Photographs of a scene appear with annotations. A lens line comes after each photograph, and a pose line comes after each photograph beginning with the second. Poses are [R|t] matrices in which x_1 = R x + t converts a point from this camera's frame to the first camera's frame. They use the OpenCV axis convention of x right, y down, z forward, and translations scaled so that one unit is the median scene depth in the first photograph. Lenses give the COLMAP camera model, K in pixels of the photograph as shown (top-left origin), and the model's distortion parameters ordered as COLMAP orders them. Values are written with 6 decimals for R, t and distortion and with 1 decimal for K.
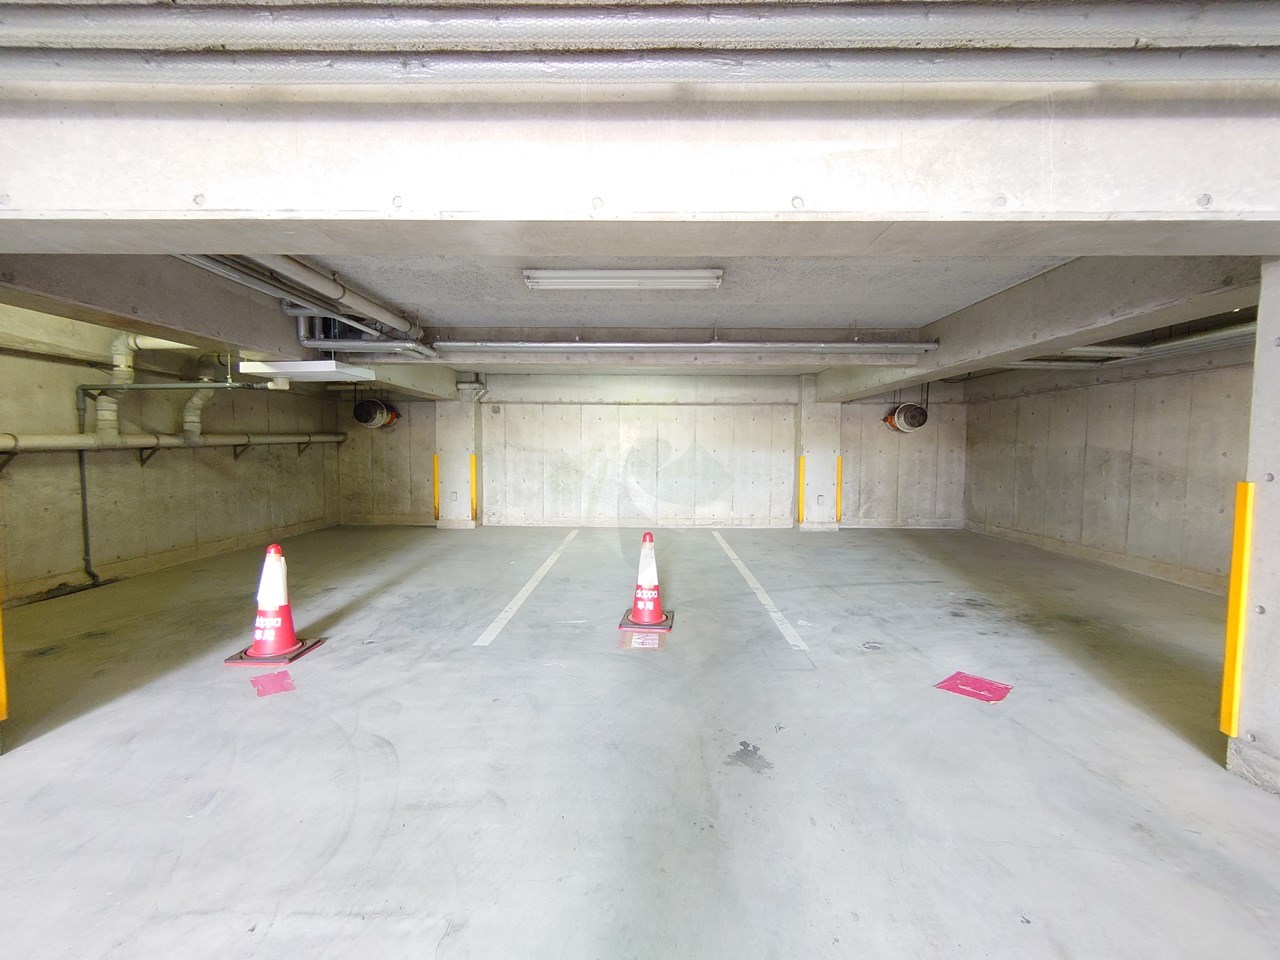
lens RADIAL K [[552.9, 0, 641.4], [0, 552.9, 482.0], [0, 0, 1]] dist [-0.002797, -0.001302]
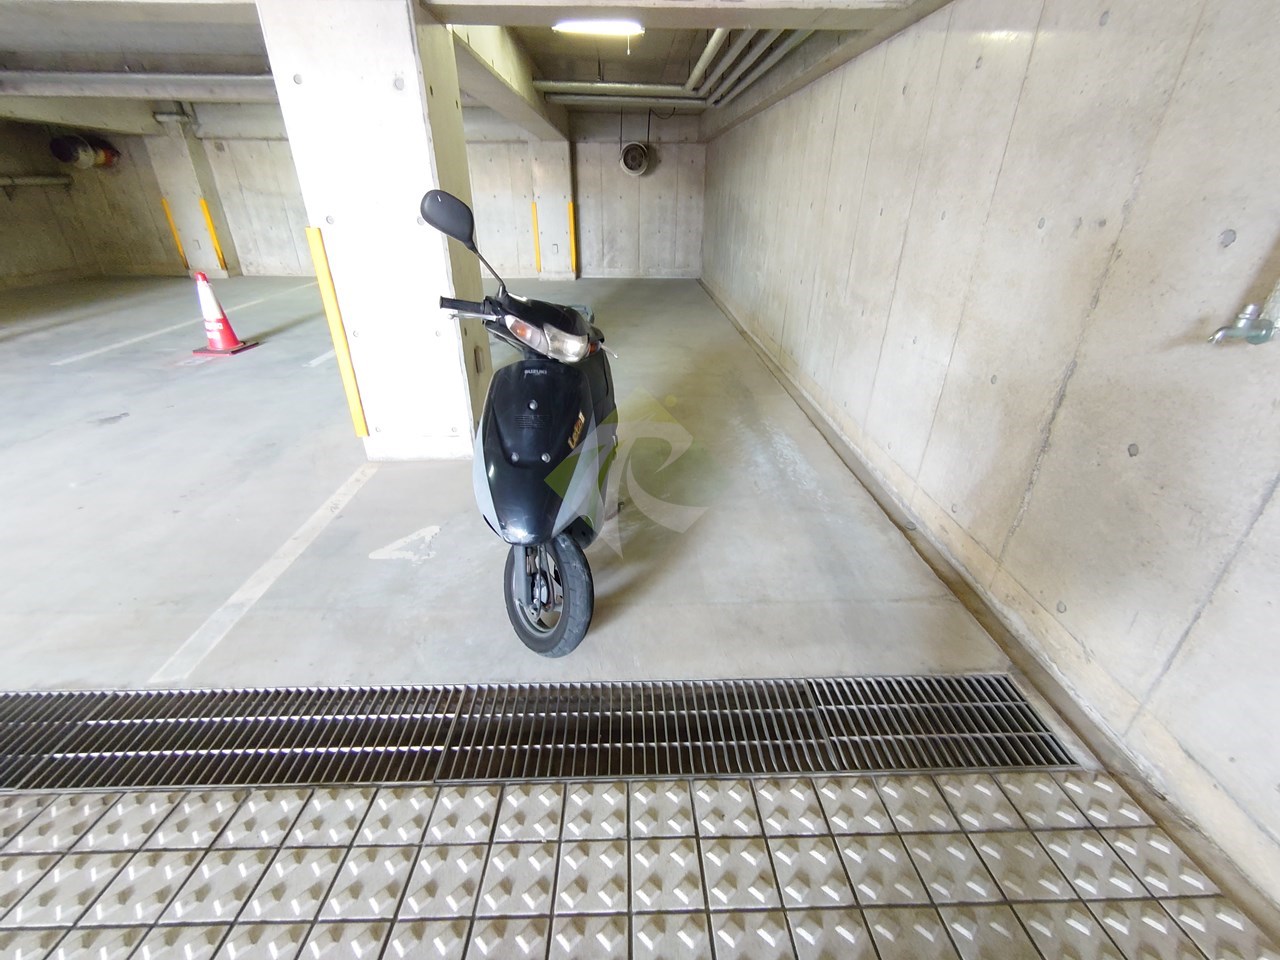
lens RADIAL K [[552.9, 0, 640.6], [0, 552.9, 479.8], [0, 0, 1]] dist [-0.002797, -0.001302]
pose [[0.999118, -0.014068, 0.039575, 0.419854], [-0.003120, 0.914772, 0.403958, 0.009056], [-0.041885, -0.403725, 0.913921, -0.135075]]
